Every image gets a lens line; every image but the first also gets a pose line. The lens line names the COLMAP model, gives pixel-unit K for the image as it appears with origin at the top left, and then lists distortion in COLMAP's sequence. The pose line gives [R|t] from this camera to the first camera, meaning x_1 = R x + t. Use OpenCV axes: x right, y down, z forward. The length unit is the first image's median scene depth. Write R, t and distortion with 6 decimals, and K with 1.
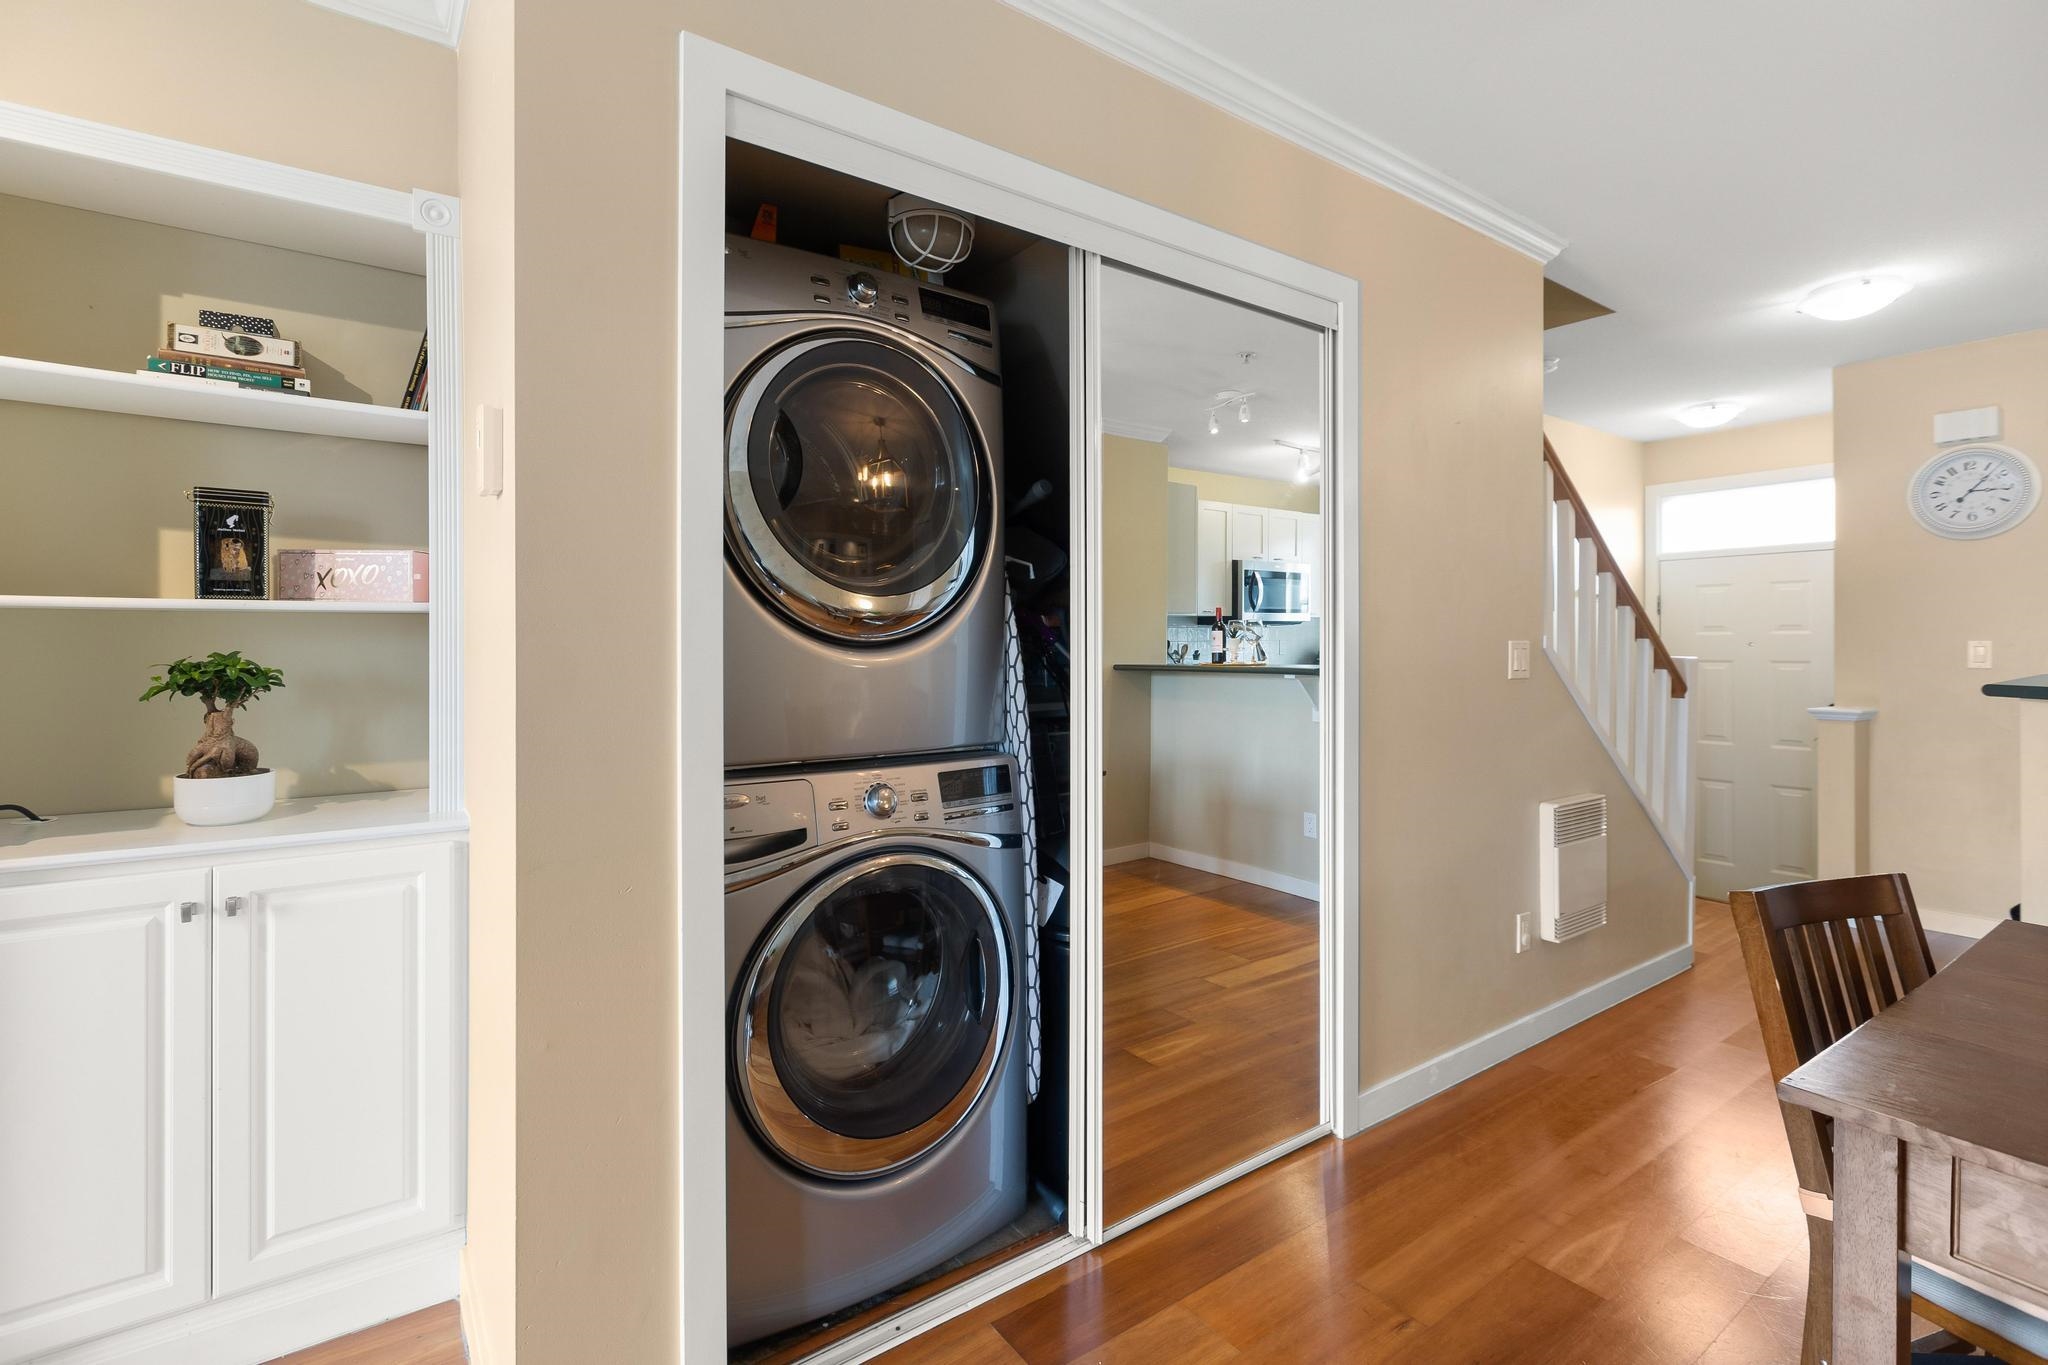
lens RADIAL K [[985.8, 0, 1029.3], [0, 985.8, 623.3], [0, 0, 1]] dist [-0.005974, -0.000073]
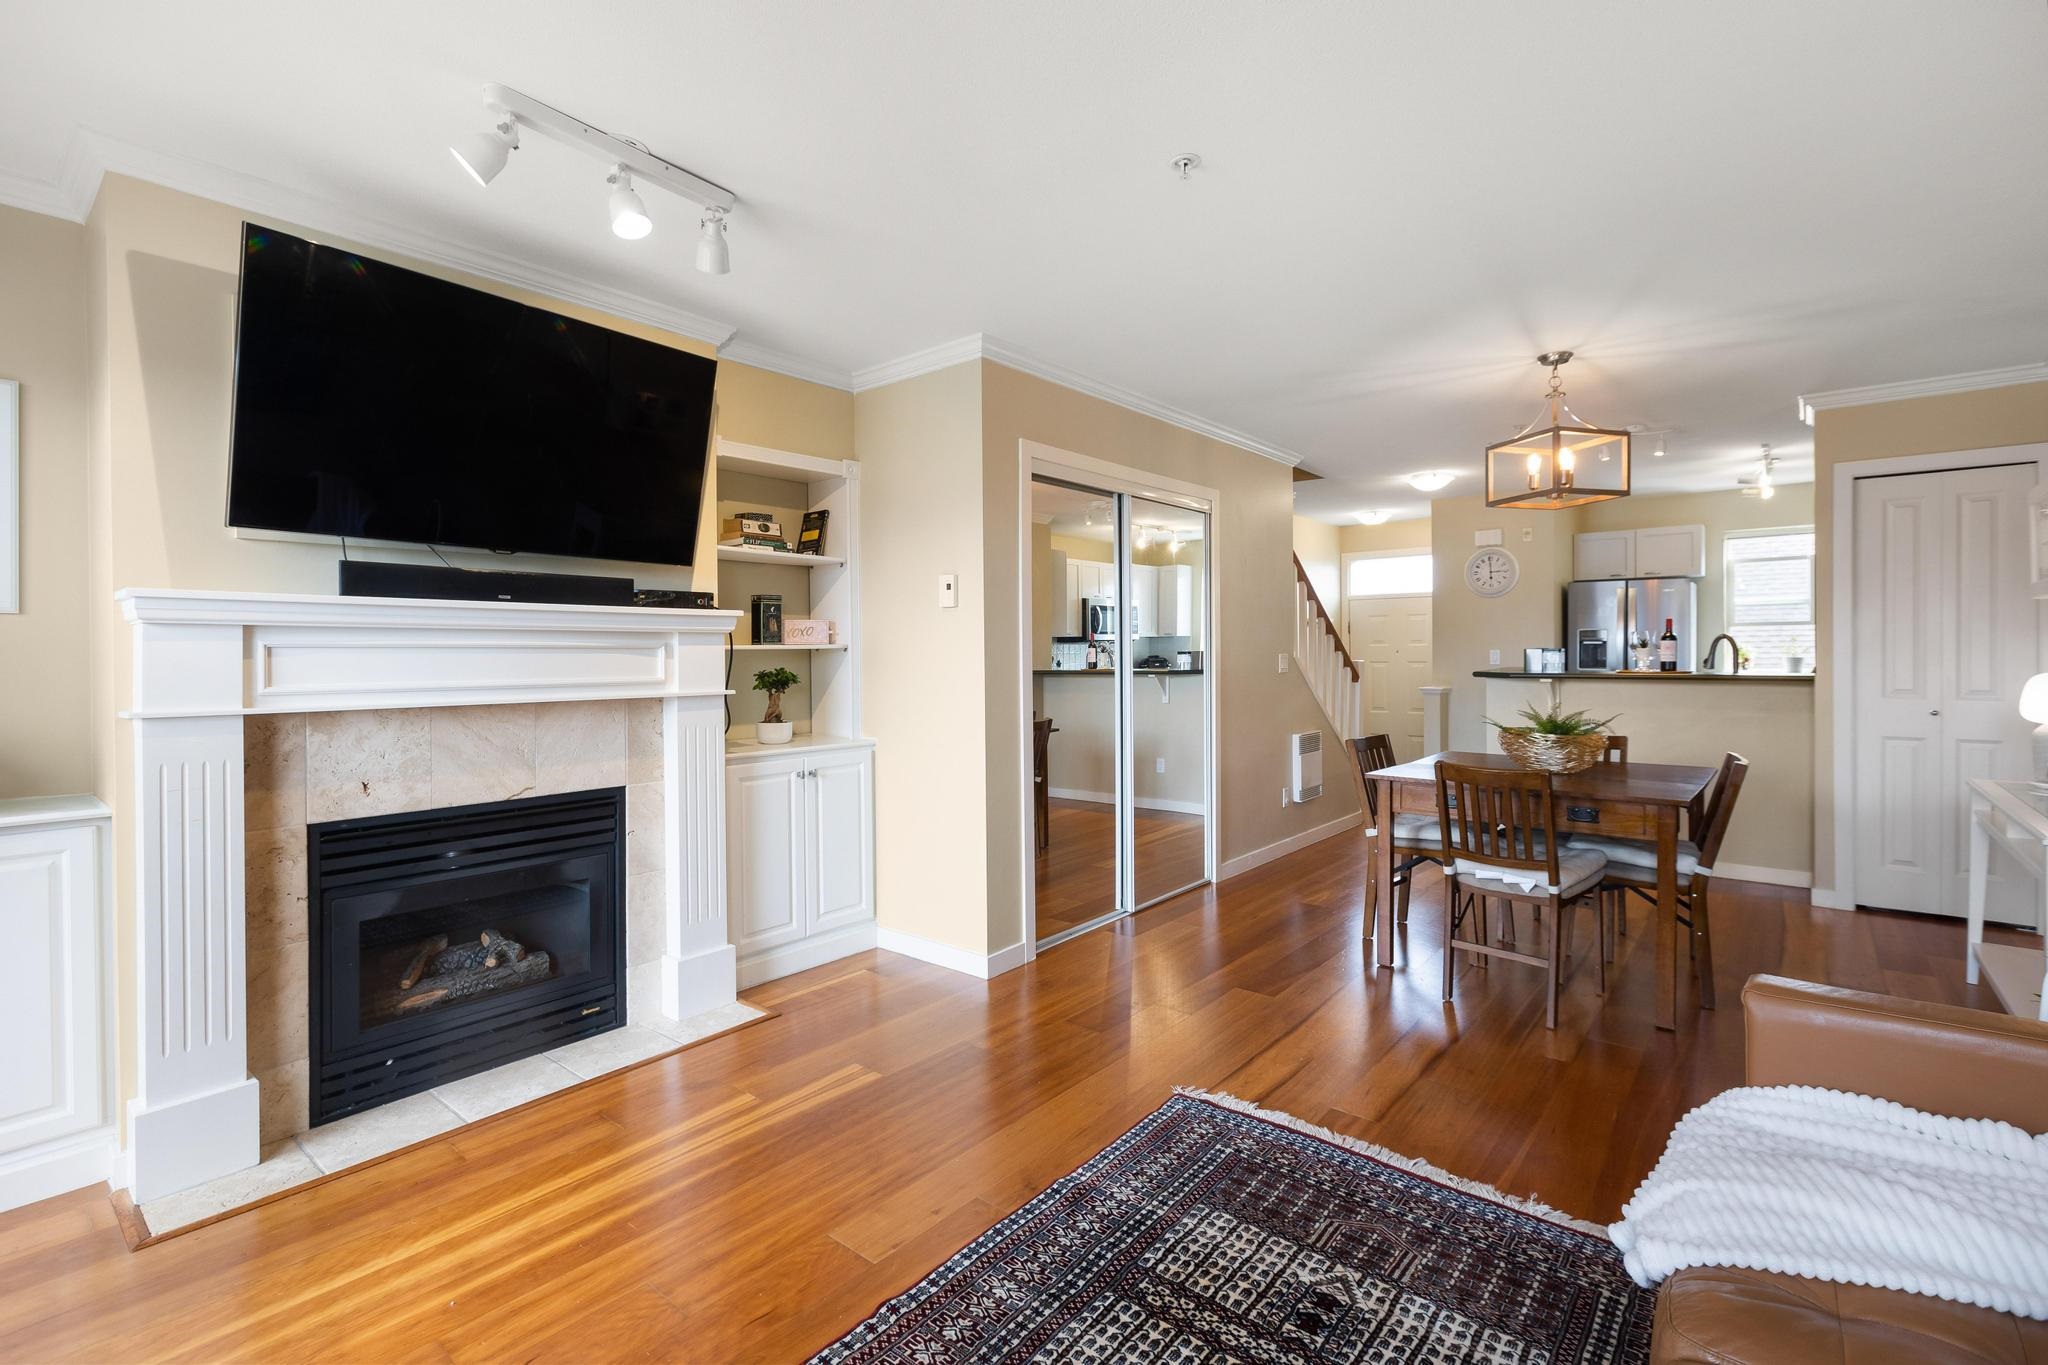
lens RADIAL K [[915.5, 0, 1026.3], [0, 915.5, 651.9], [0, 0, 1]] dist [0.000860, 0.000102]
pose [[0.973827, -0.011555, 0.226995, -0.402565], [0.007703, 0.999811, 0.017847, -0.022132], [-0.227158, -0.015632, 0.973732, -0.646221]]
